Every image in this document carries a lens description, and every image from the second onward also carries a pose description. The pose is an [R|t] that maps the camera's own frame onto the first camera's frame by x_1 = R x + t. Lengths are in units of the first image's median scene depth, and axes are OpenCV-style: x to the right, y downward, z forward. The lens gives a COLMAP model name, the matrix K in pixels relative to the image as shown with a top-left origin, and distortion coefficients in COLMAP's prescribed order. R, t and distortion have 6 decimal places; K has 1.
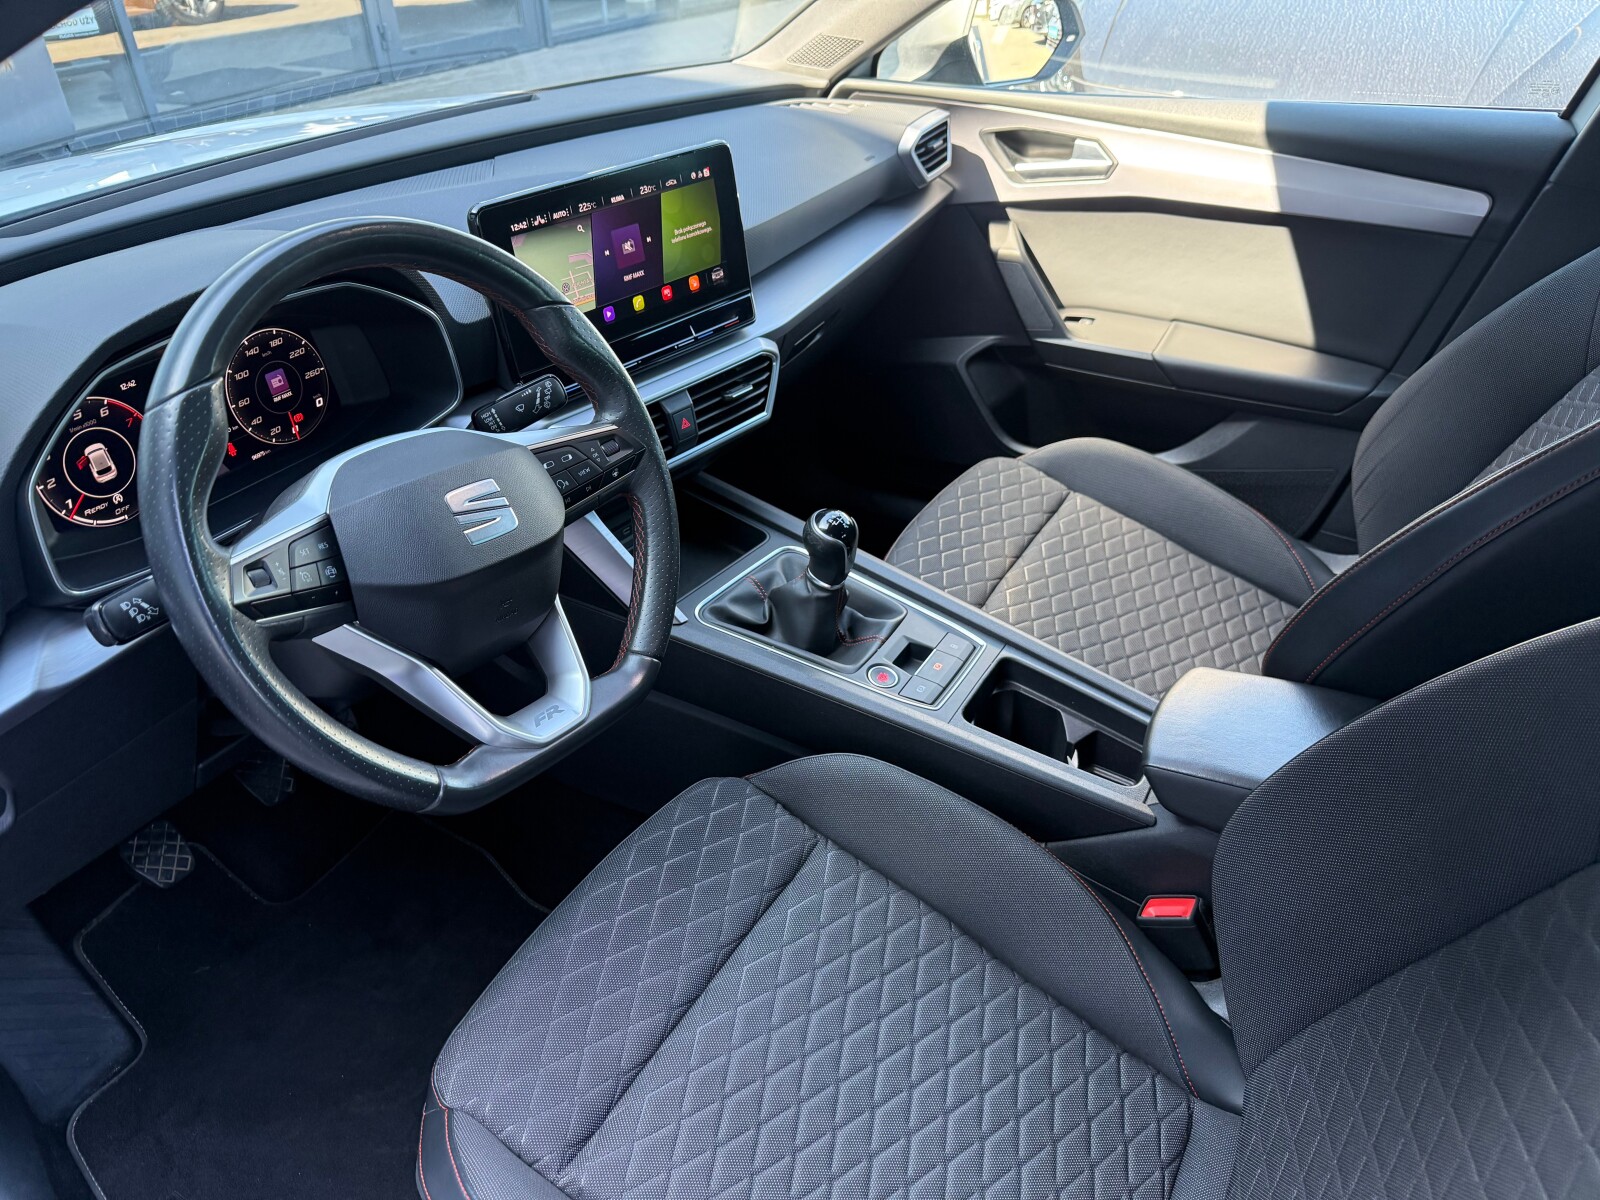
lens RADIAL K [[1098.8, 0, 800.0], [0, 1098.8, 600.0], [0, 0, 1]] dist [0.003790, -0.033537]
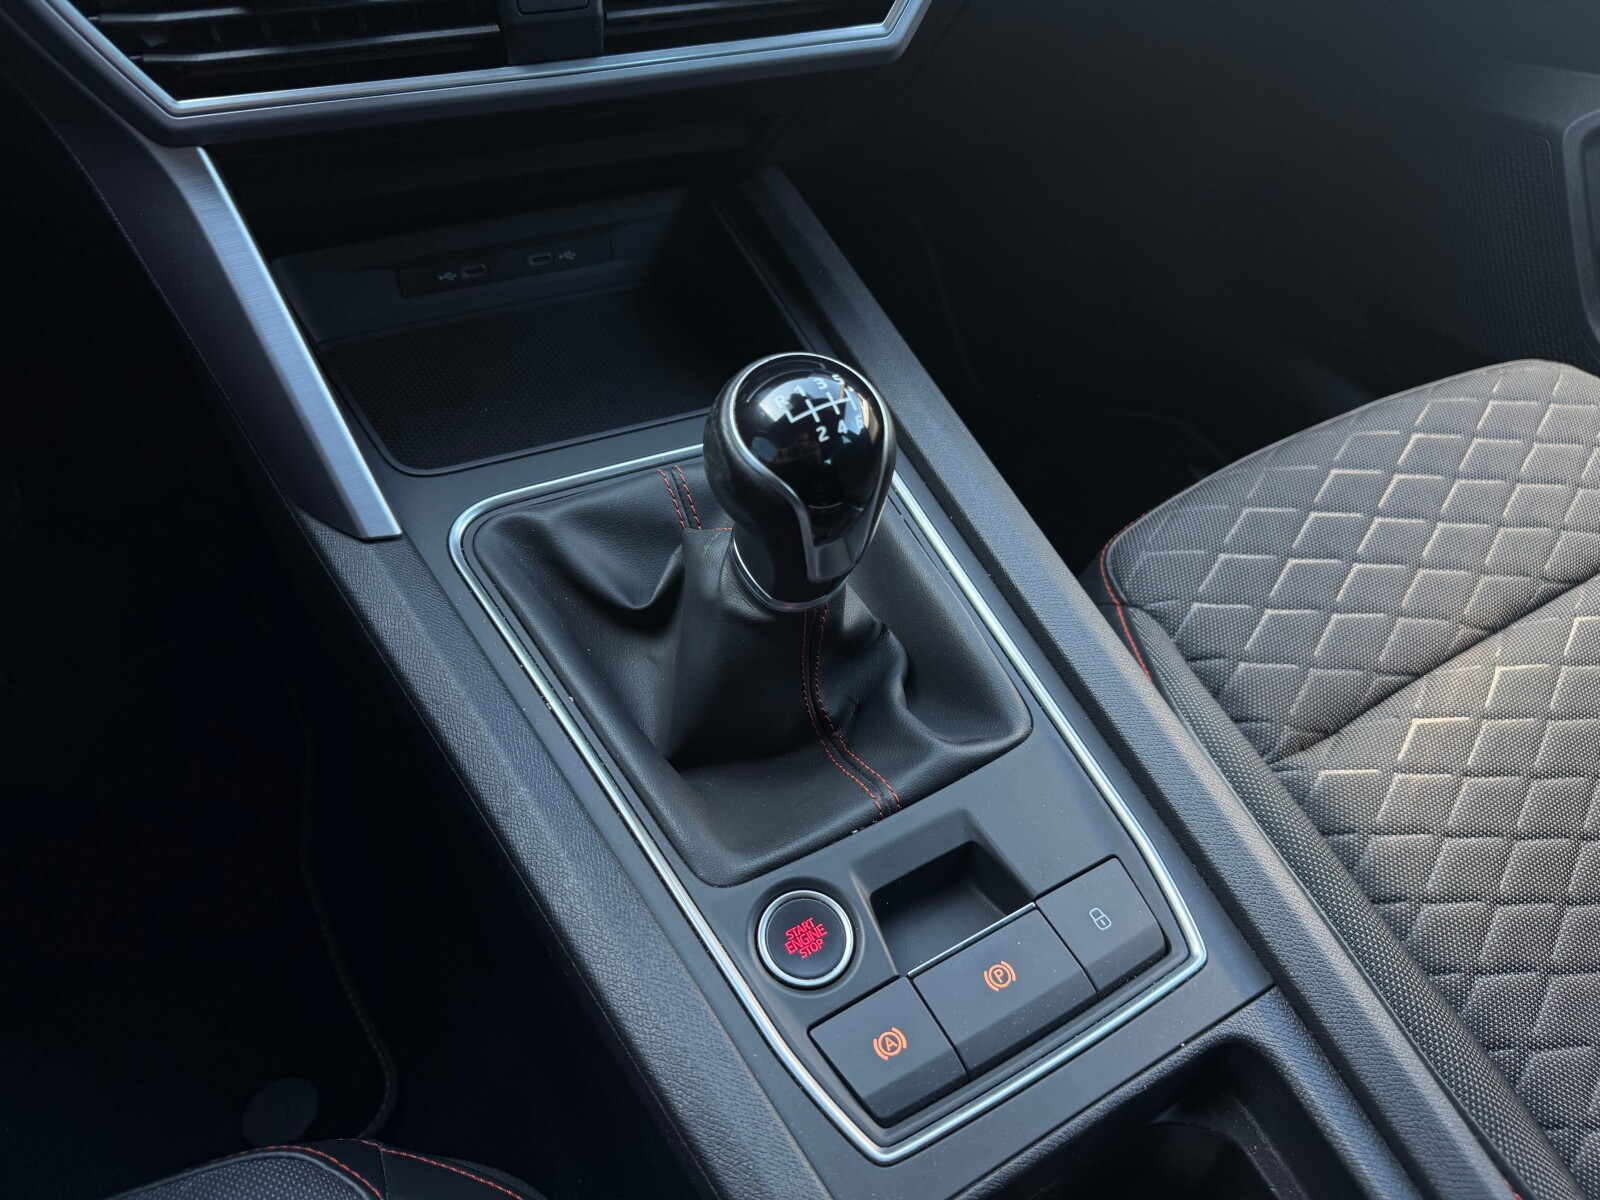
lens RADIAL K [[1098.8, 0, 800.0], [0, 1098.8, 600.0], [0, 0, 1]] dist [0.003790, -0.033537]
pose [[0.868919, 0.381936, -0.314808, 0.131606], [-0.306635, 0.914670, 0.263351, -0.096059], [0.388529, -0.132300, 0.911889, 0.707056]]
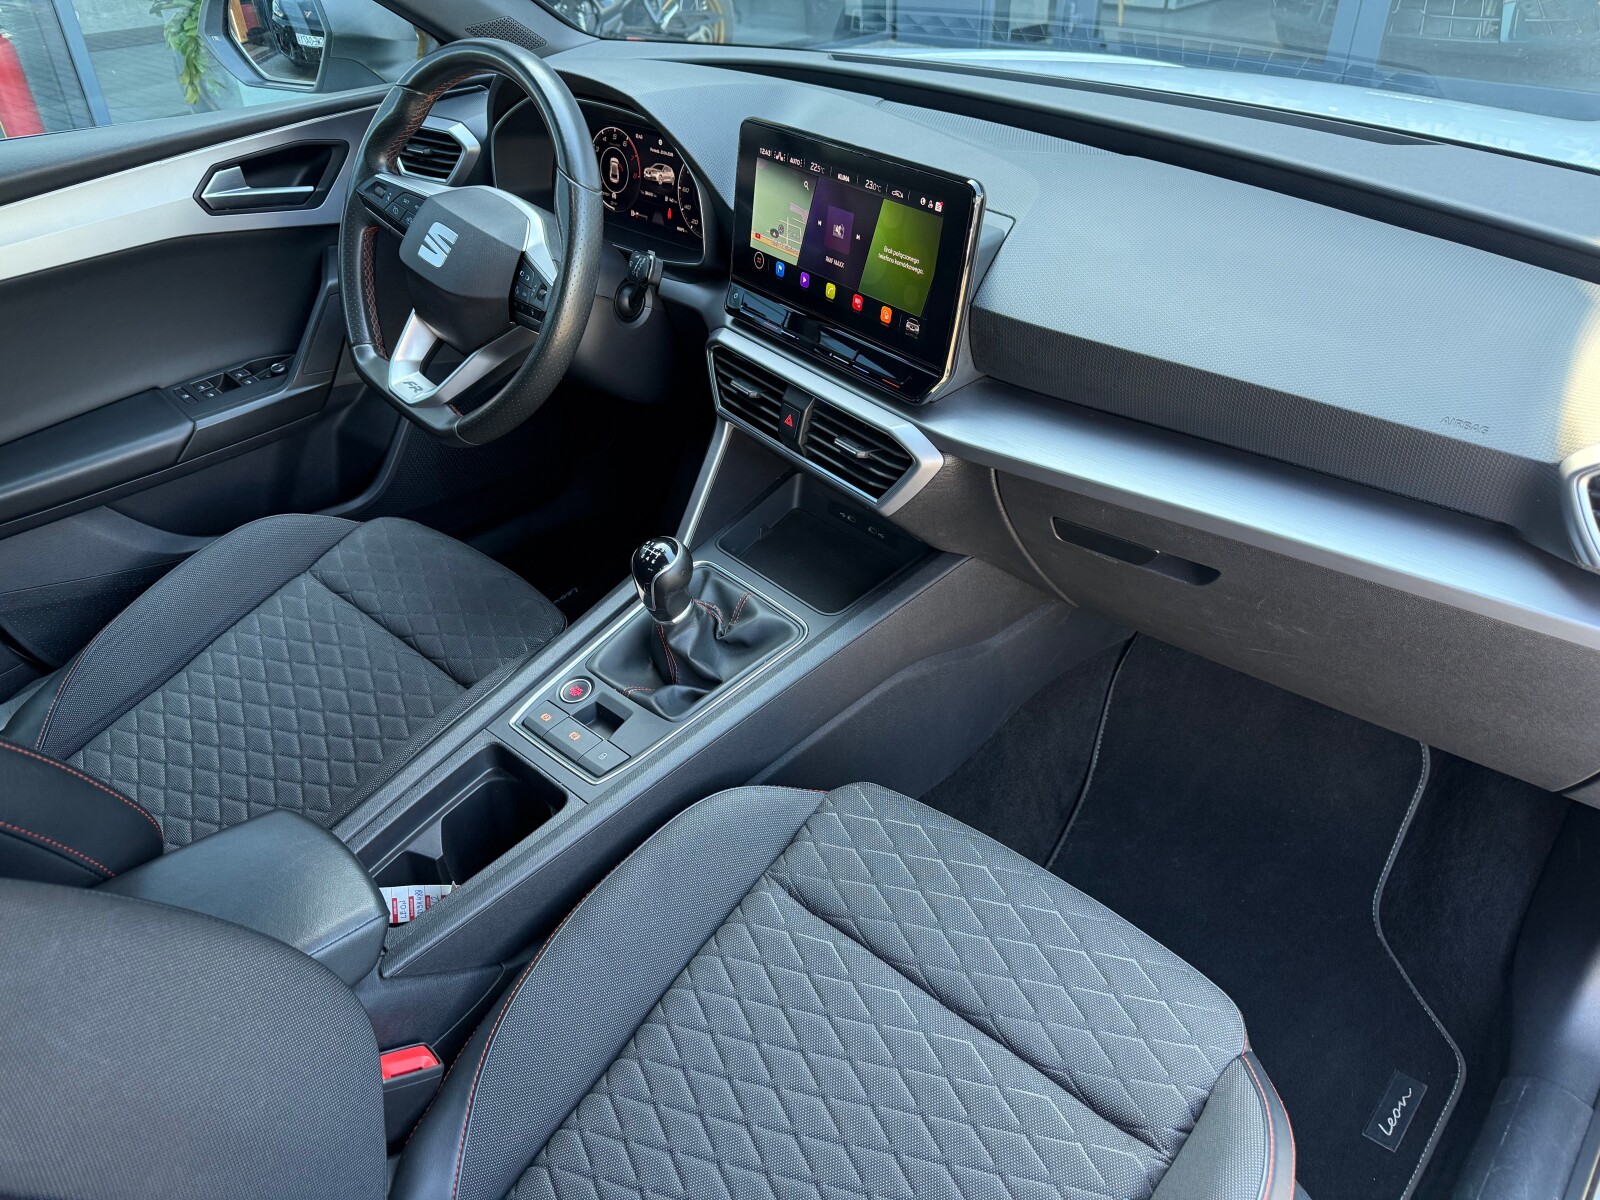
lens RADIAL K [[1098.8, 0, 800.0], [0, 1098.8, 600.0], [0, 0, 1]] dist [0.003790, -0.033537]
pose [[-0.185669, 0.588011, -0.787255, 0.722078], [-0.551046, 0.601035, 0.578882, -0.616385], [0.813557, 0.541294, 0.212427, 0.890827]]
